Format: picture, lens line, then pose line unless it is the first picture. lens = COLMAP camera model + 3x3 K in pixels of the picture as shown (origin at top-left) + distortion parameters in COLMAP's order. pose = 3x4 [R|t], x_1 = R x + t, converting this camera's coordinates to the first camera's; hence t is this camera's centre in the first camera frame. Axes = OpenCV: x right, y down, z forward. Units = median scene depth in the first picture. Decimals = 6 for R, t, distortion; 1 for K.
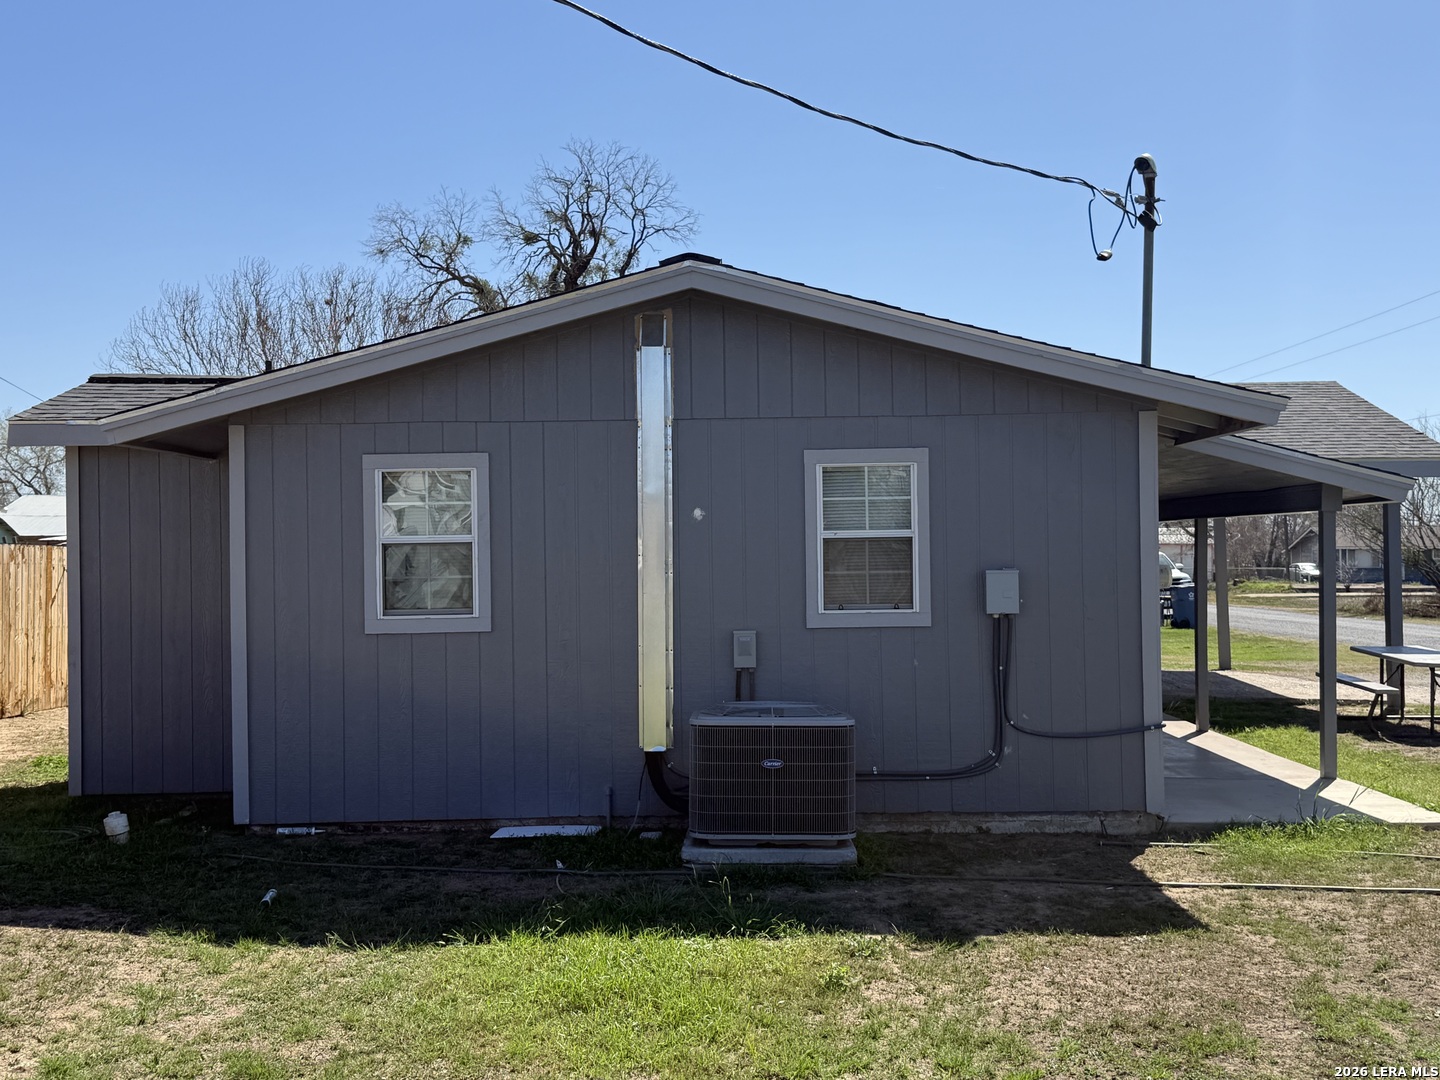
lens RADIAL K [[1576.6, 0, 720.0], [0, 1576.6, 540.0], [0, 0, 1]] dist [0.200714, -0.464890]
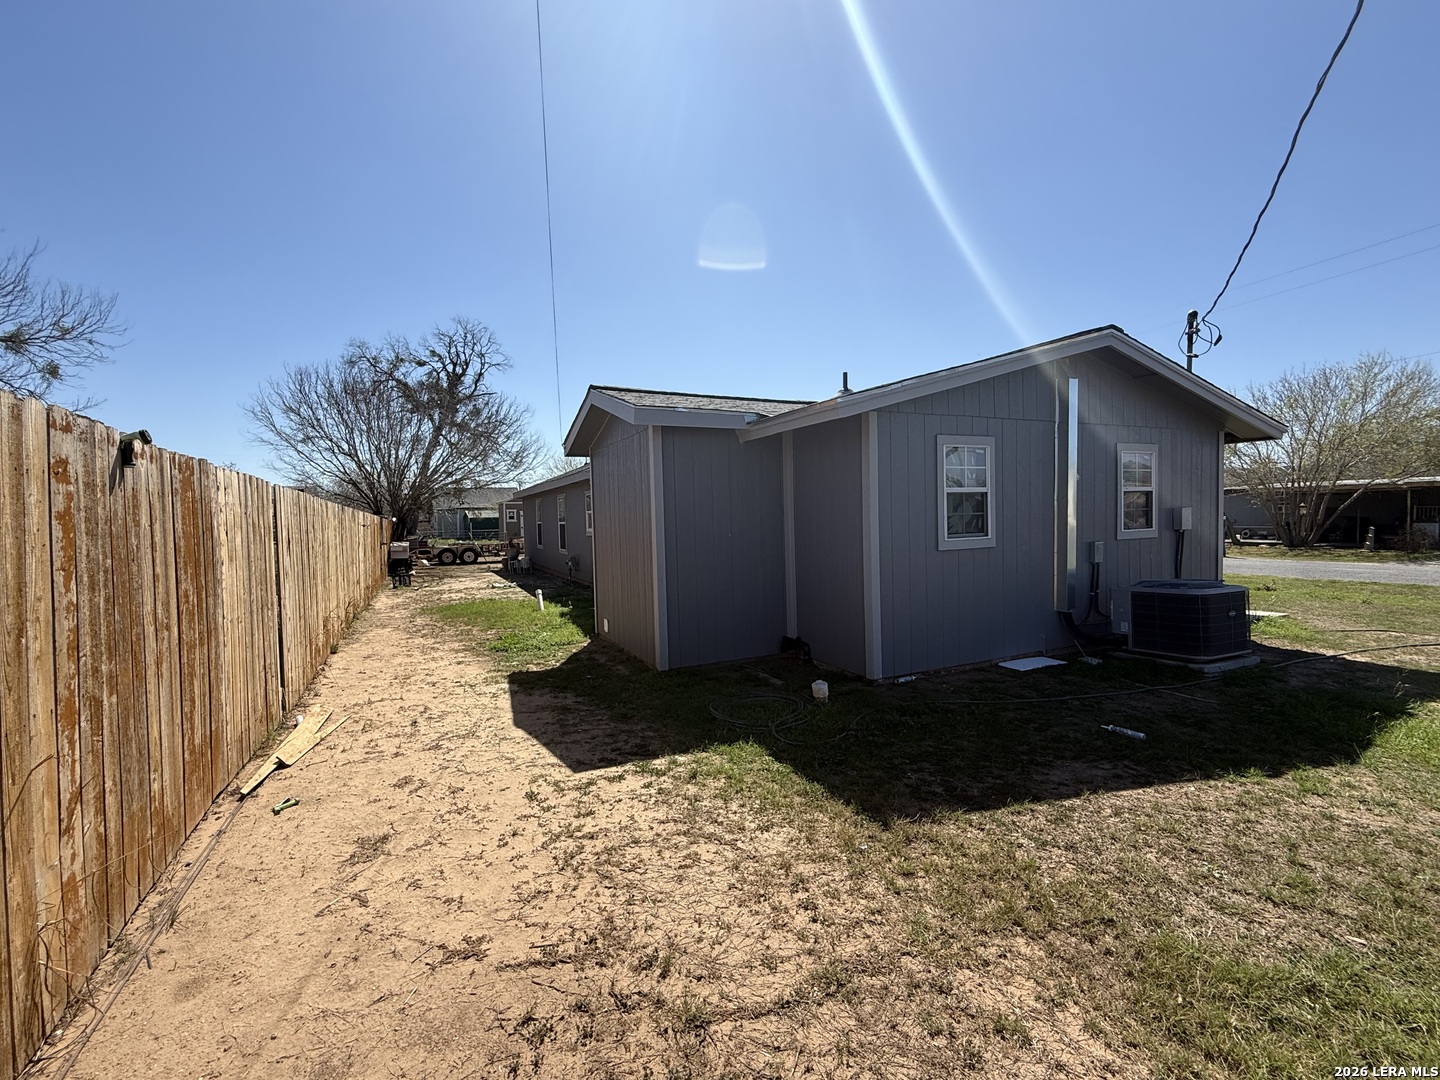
lens RADIAL K [[643.5, 0, 719.4], [0, 643.5, 539.5], [0, 0, 1]] dist [0.001047, 0.000137]
pose [[0.901317, -0.023447, 0.432526, -0.685312], [0.008500, 0.999299, 0.036457, 0.023670], [-0.433077, -0.029183, 0.900884, 0.524928]]
